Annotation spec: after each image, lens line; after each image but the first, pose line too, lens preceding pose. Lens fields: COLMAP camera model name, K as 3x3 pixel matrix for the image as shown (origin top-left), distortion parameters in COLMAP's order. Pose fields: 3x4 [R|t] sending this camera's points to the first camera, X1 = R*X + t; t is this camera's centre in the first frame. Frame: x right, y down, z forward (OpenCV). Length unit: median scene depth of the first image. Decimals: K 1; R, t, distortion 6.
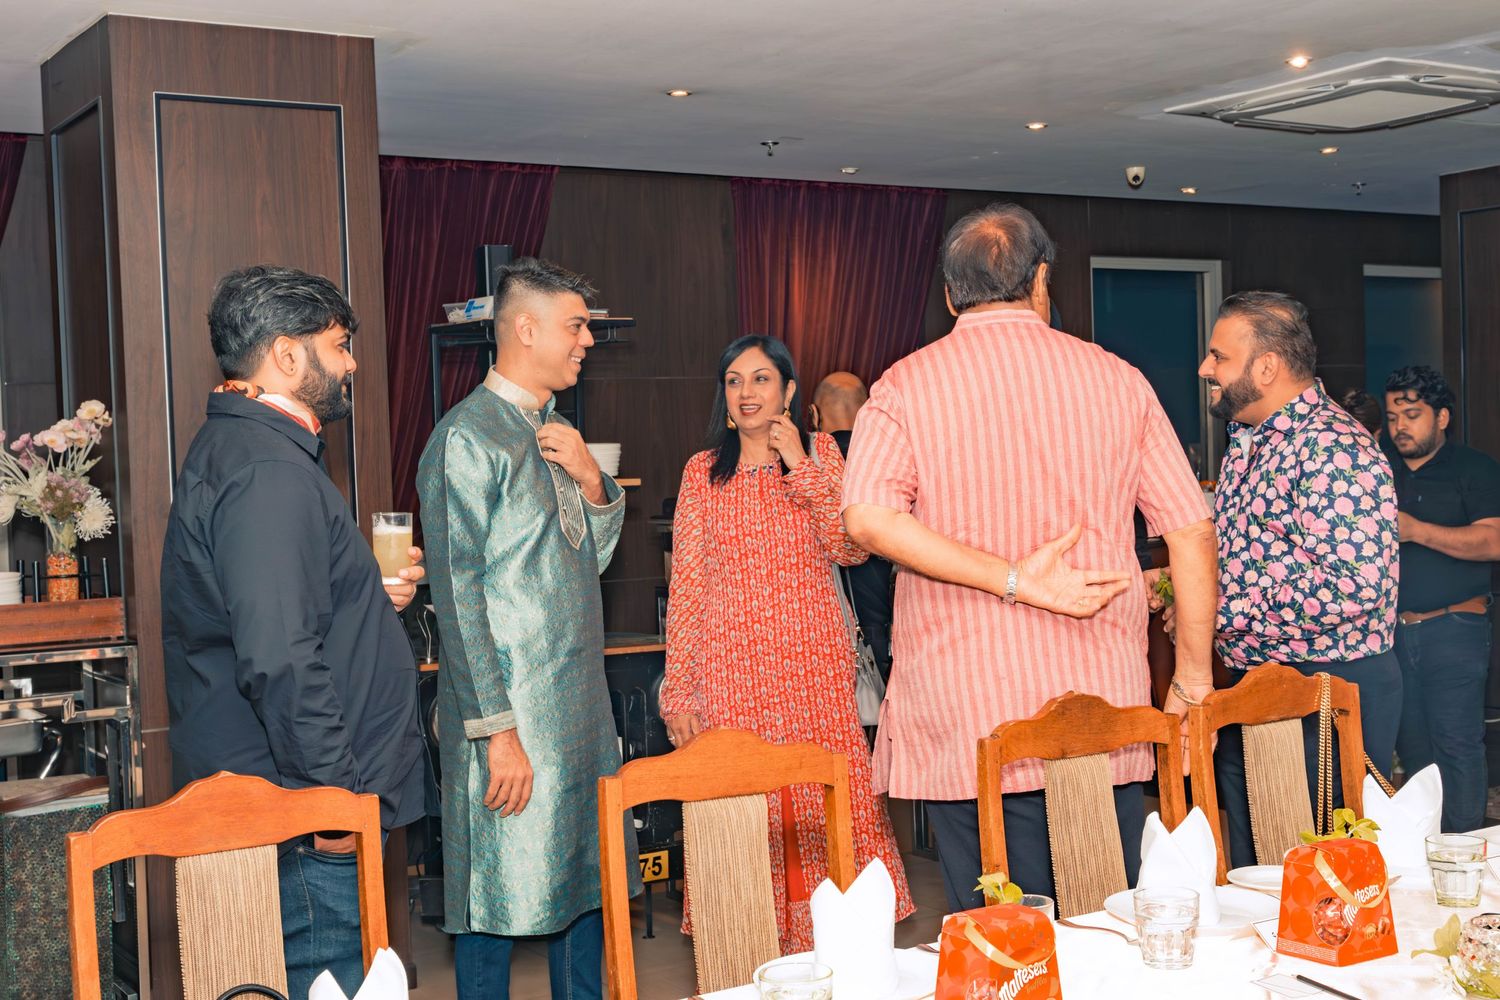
lens RADIAL K [[1808.7, 0, 750.0], [0, 1808.7, 500.0], [0, 0, 1]] dist [0.007240, -0.011547]
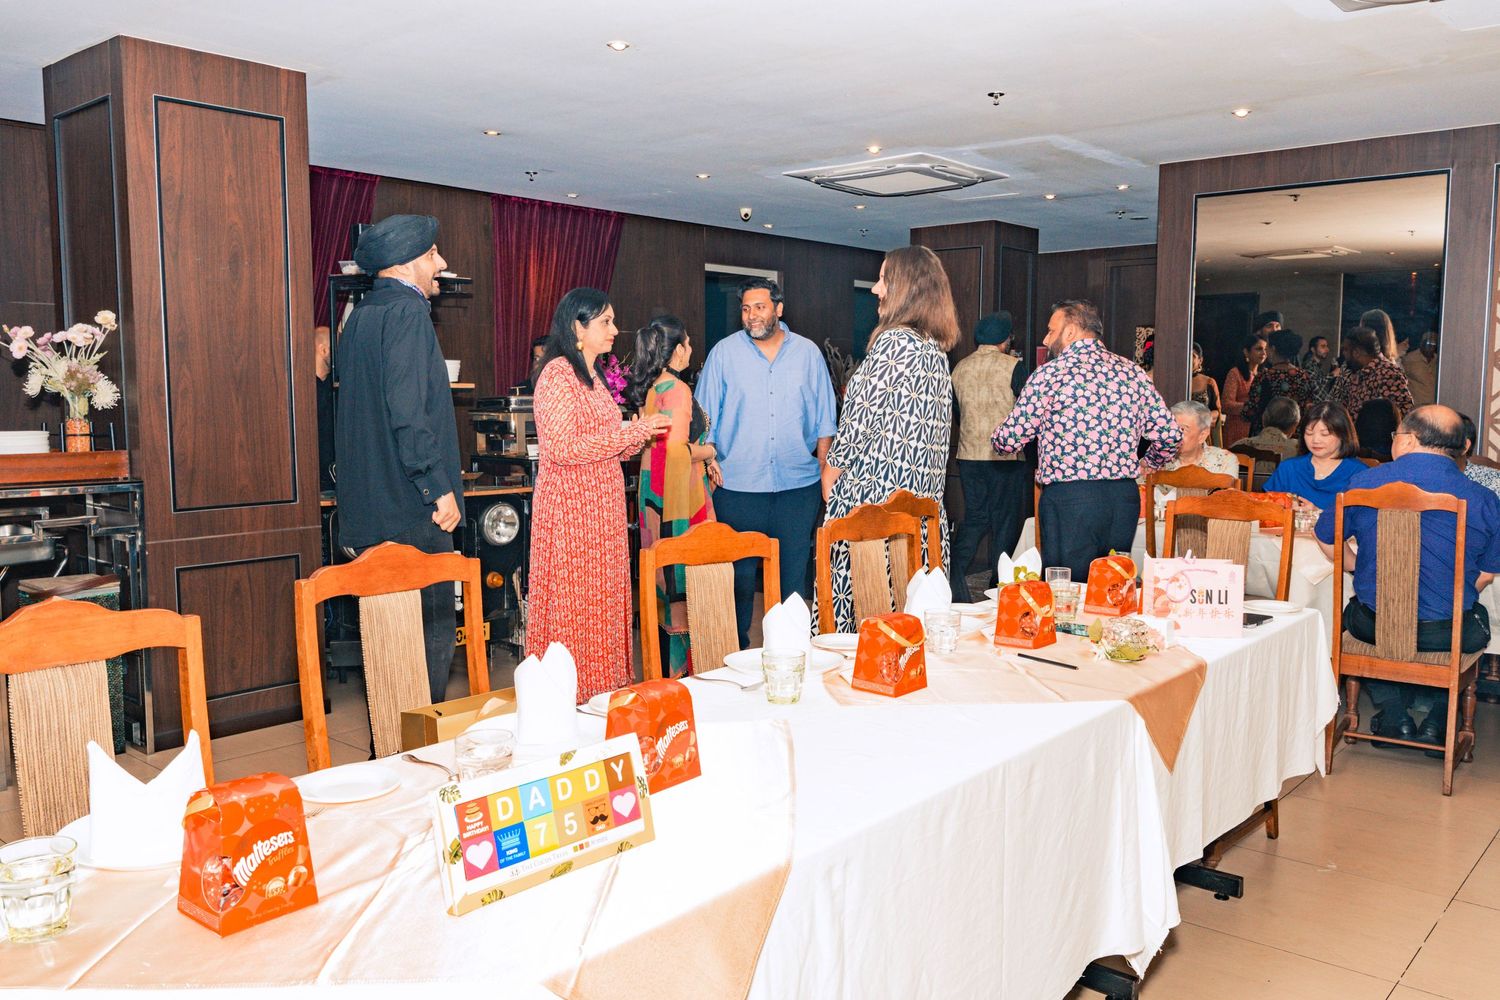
lens RADIAL K [[1153.1, 0, 710.0], [0, 1153.1, 491.7], [0, 0, 1]] dist [-0.005067, -0.003197]
pose [[0.961962, 0.012522, 0.272896, -0.145046], [-0.028082, 0.998190, 0.053185, 0.023942], [-0.271736, -0.058825, 0.960572, -0.002218]]
